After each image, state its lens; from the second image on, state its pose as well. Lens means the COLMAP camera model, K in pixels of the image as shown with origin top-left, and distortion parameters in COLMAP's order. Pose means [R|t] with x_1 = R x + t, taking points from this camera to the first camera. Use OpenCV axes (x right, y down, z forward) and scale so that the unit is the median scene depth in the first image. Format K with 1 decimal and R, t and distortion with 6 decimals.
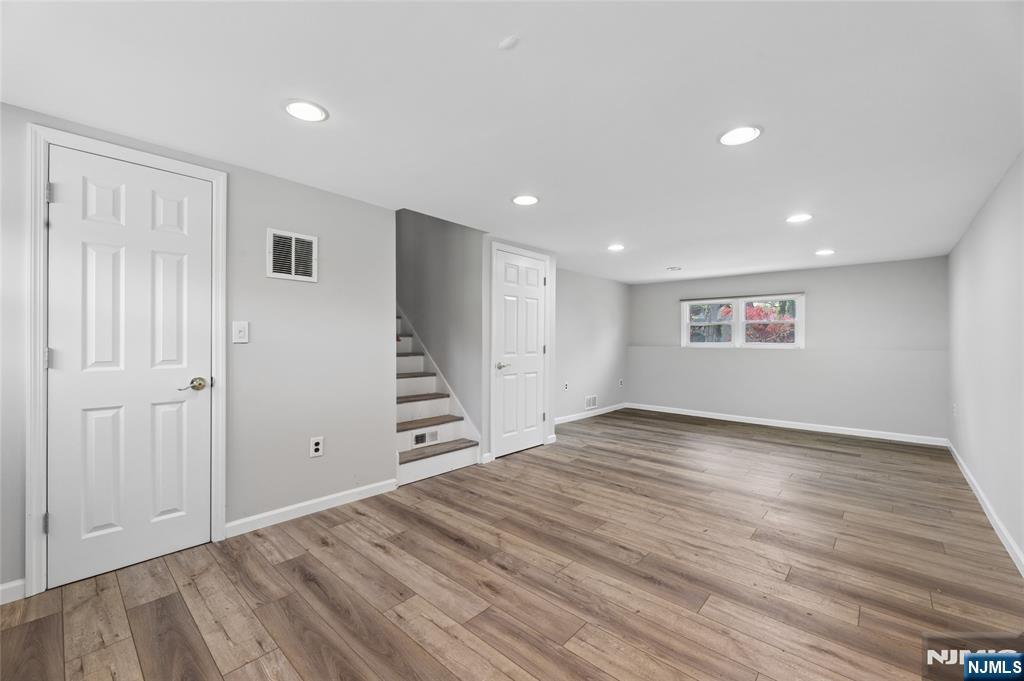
lens RADIAL K [[409.4, 0, 512.0], [0, 409.4, 340.5], [0, 0, 1]] dist [0.000114, -0.000017]
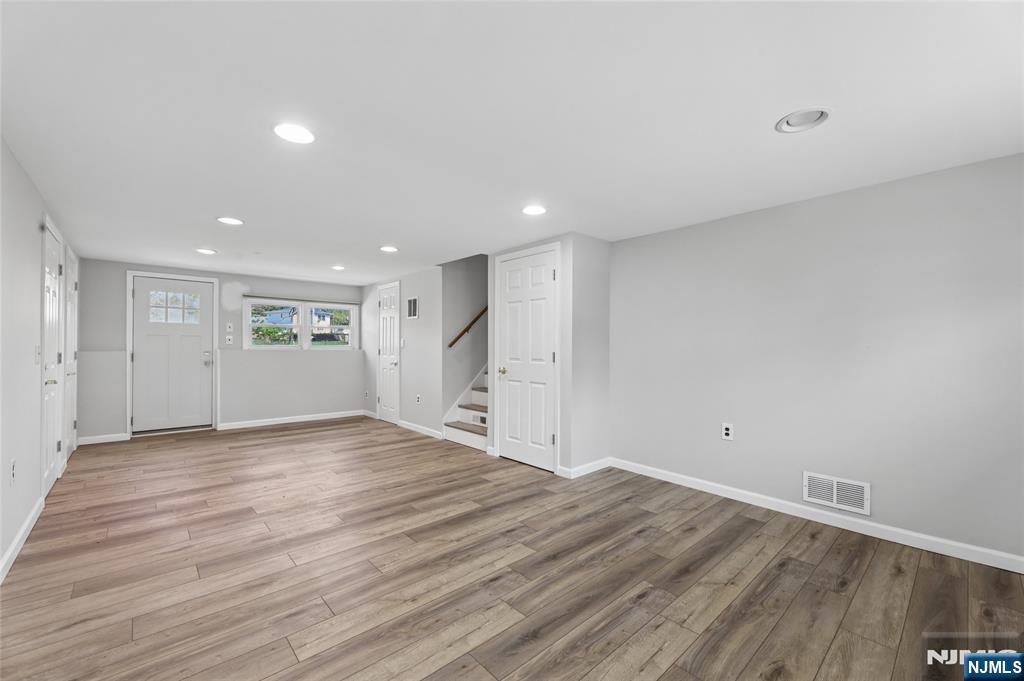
lens RADIAL K [[417.9, 0, 513.7], [0, 417.9, 346.9], [0, 0, 1]] dist [0.000115, 0.000036]
pose [[-0.091387, -0.008296, -0.995781, 1.215154], [-0.007684, 0.999941, -0.007626, 0.010119], [0.995786, 0.006954, -0.091445, 1.310138]]
